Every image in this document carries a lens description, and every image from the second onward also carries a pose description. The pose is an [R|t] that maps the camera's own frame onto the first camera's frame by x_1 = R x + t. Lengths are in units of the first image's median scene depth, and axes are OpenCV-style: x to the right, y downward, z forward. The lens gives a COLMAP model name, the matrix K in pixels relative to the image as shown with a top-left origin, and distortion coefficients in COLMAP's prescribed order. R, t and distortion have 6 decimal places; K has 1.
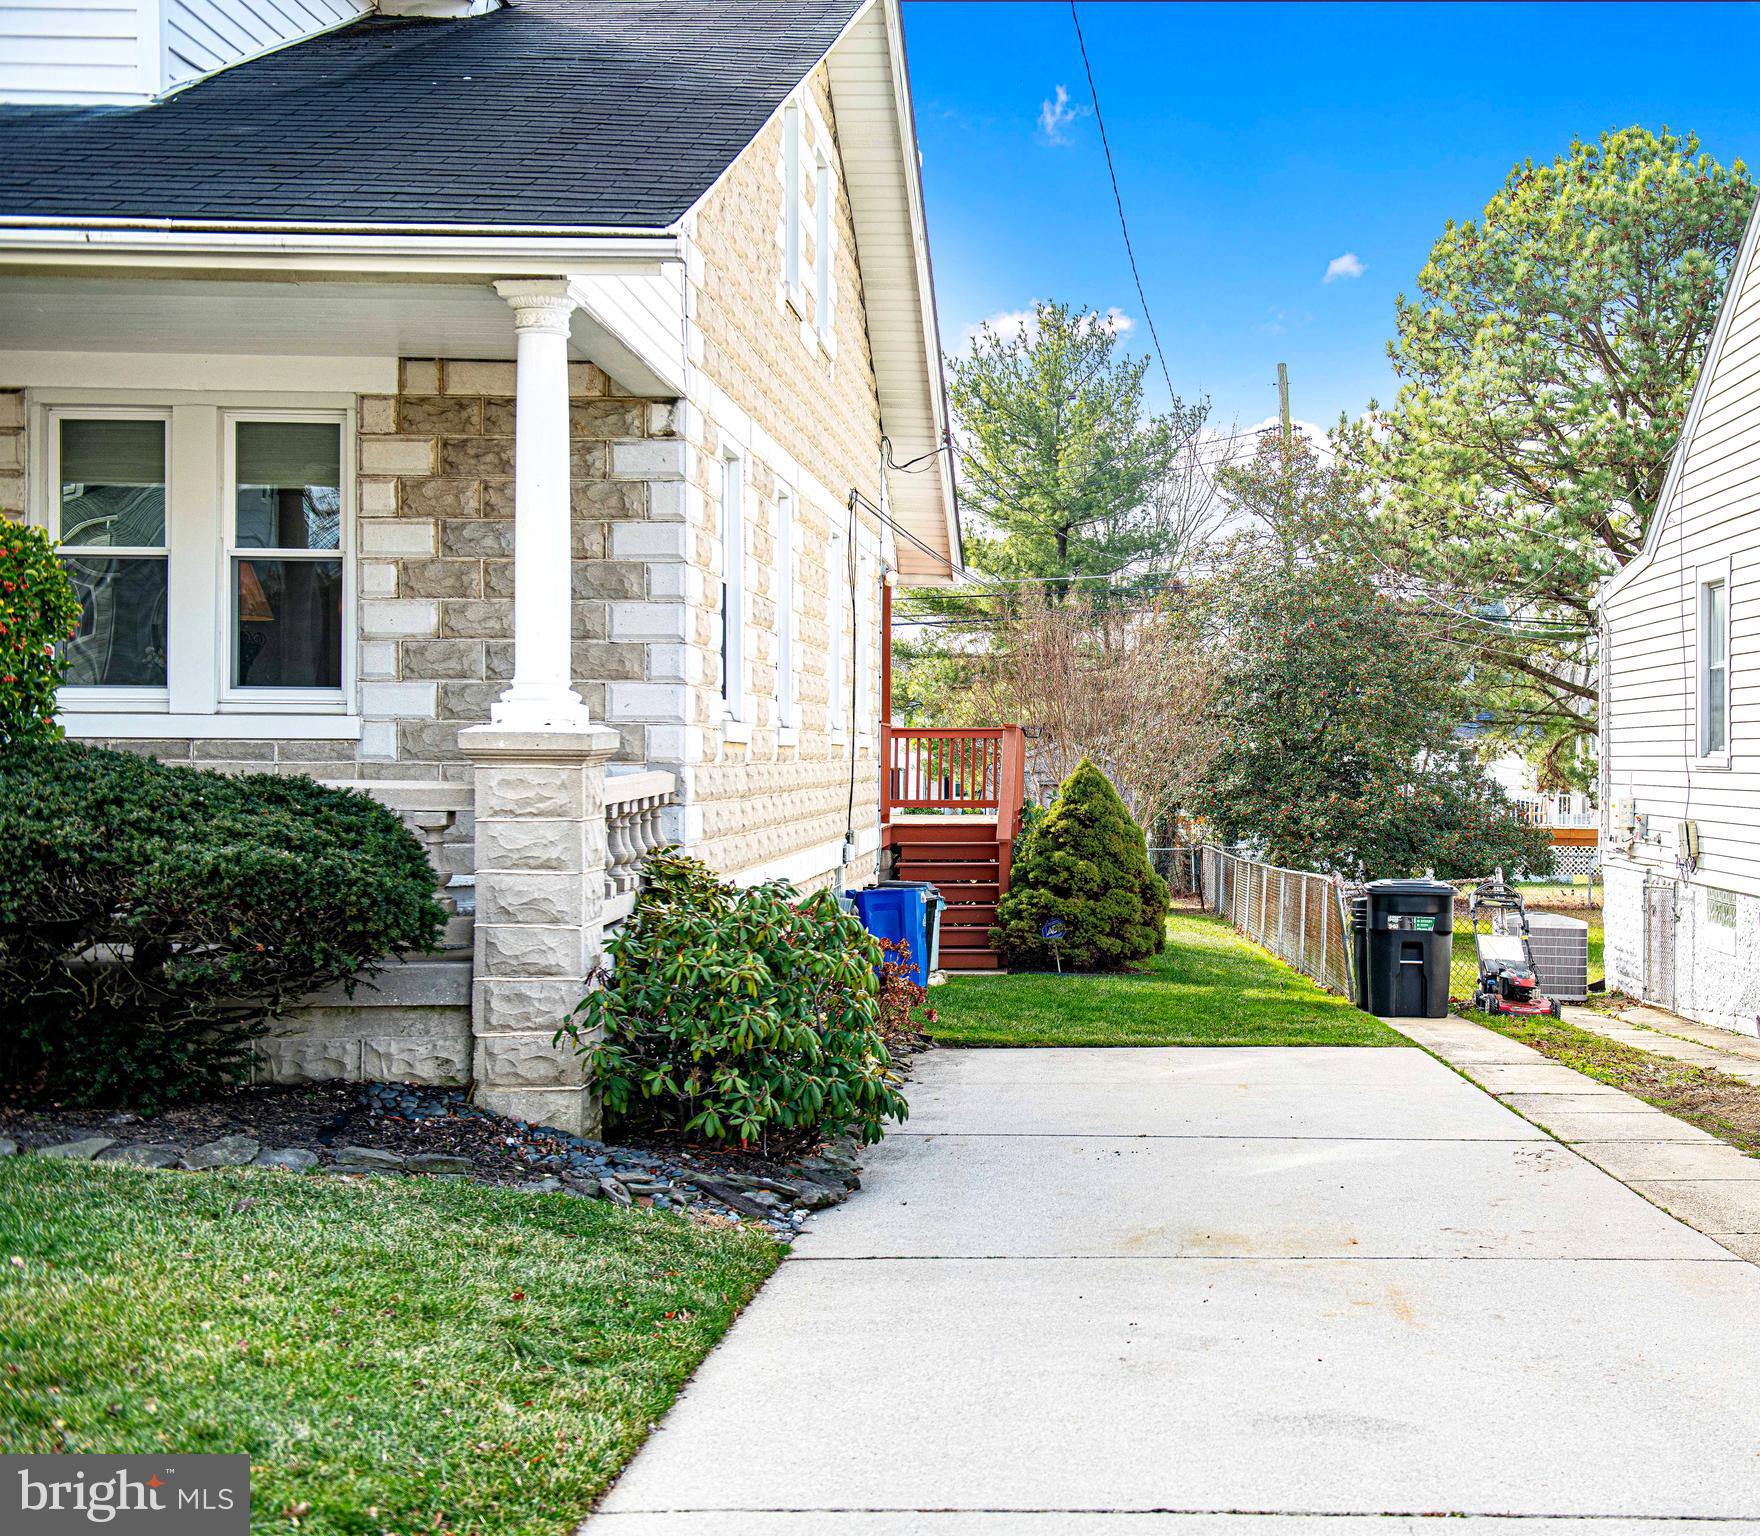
lens RADIAL K [[2242.1, 0, 1126.9], [0, 2242.1, 757.9], [0, 0, 1]] dist [0.040331, 0.000000]
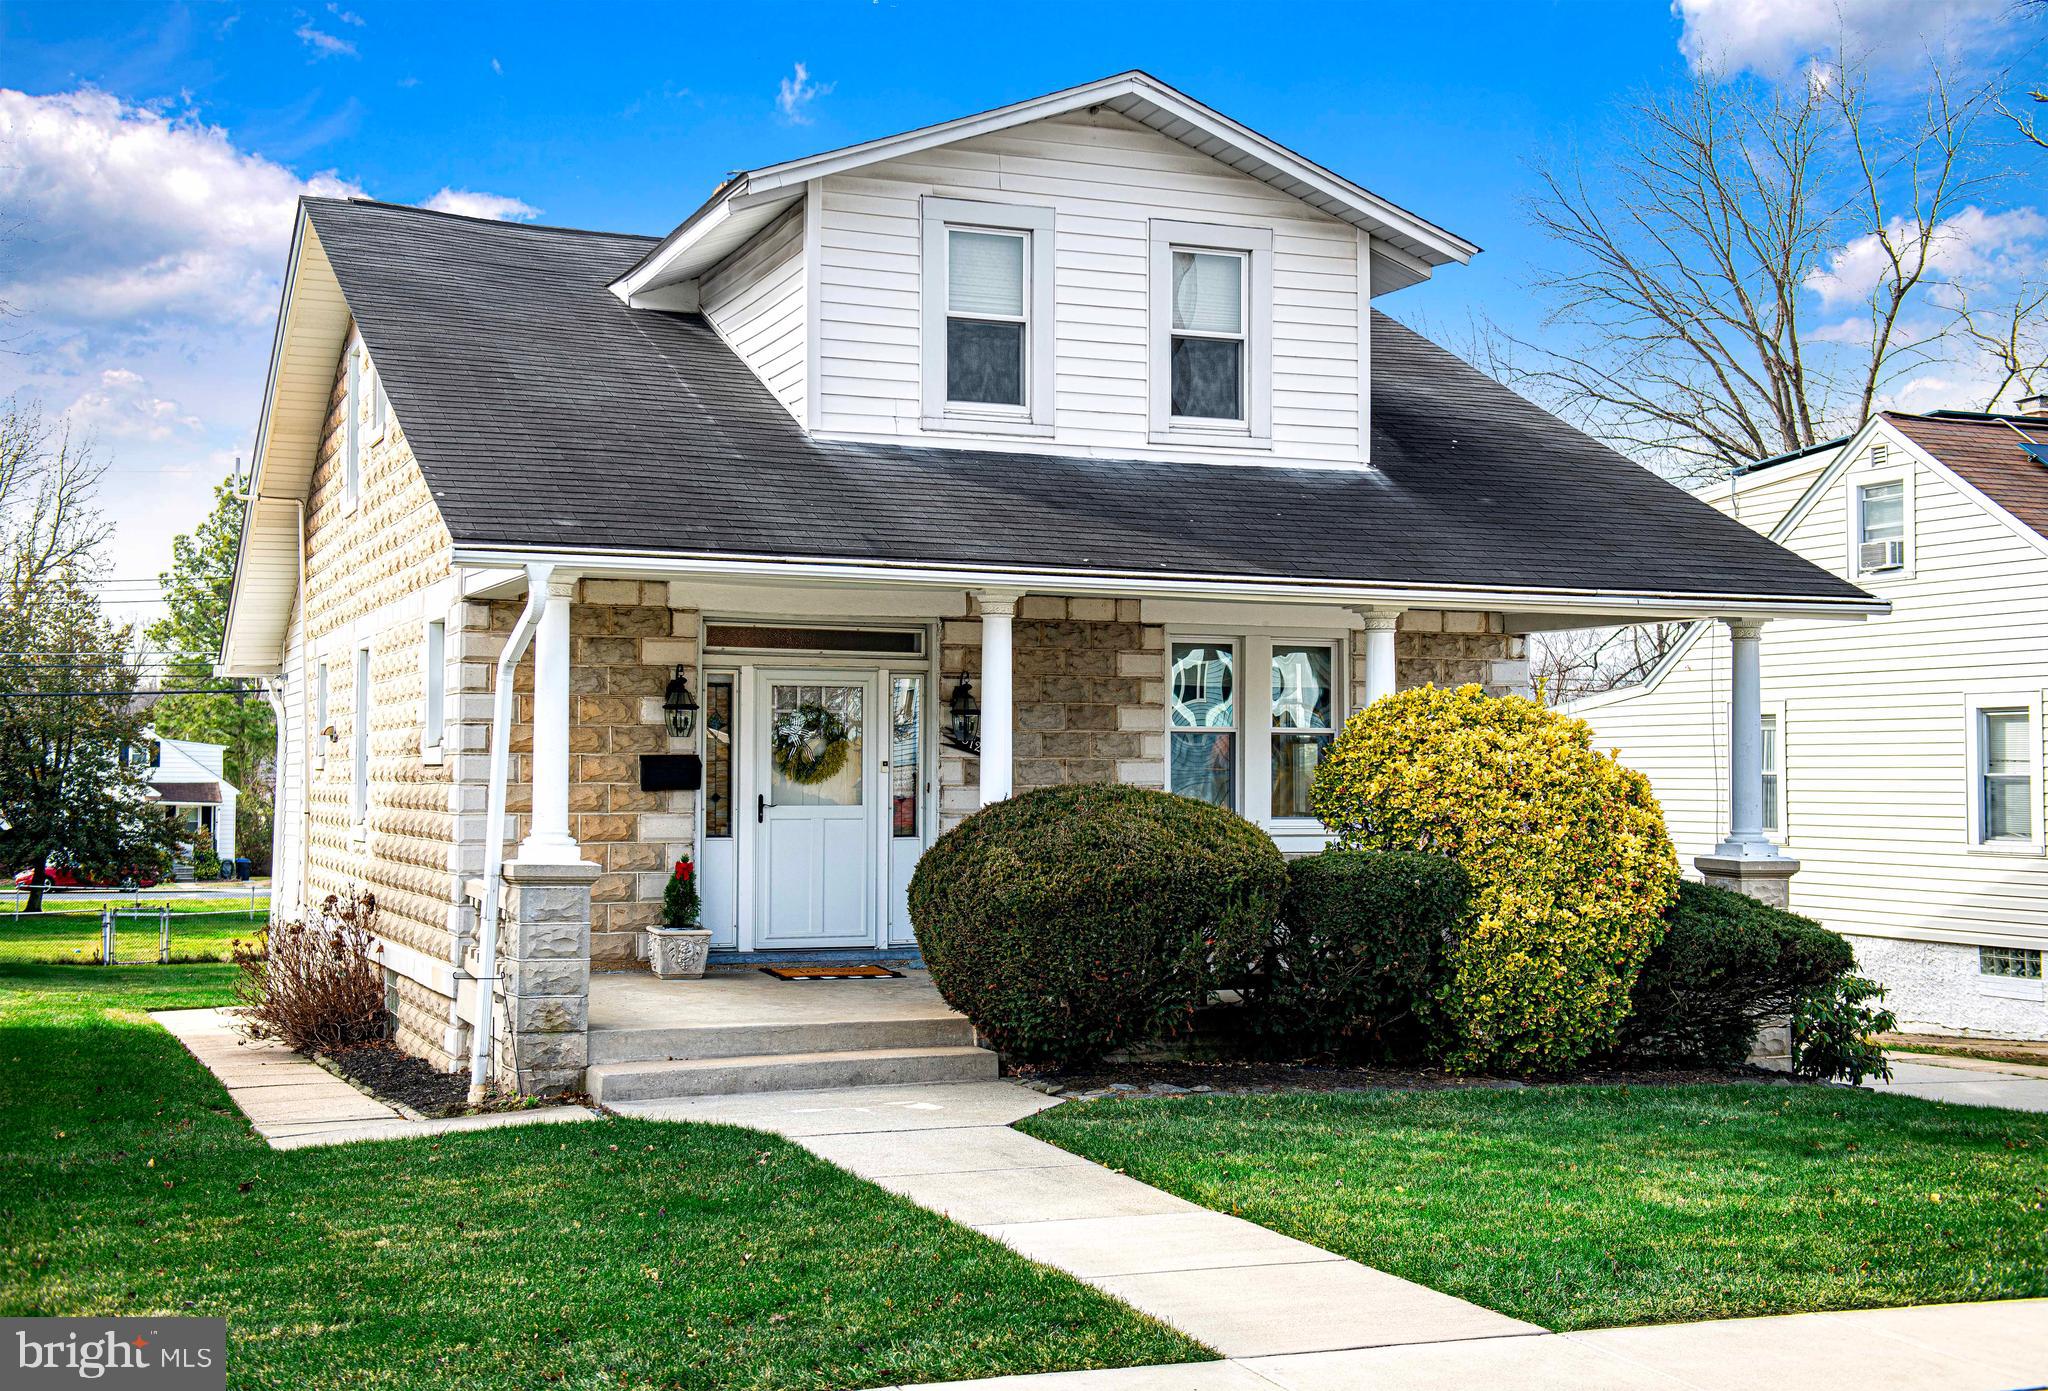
lens RADIAL K [[2427.9, 0, 1024.5], [0, 2427.9, 678.4], [0, 0, 1]] dist [0.102705, 0.000000]
pose [[0.934119, 0.010954, 0.356793, -1.151237], [0.003748, 0.999173, -0.040491, -0.060405], [-0.356941, 0.039161, 0.933306, -0.487102]]
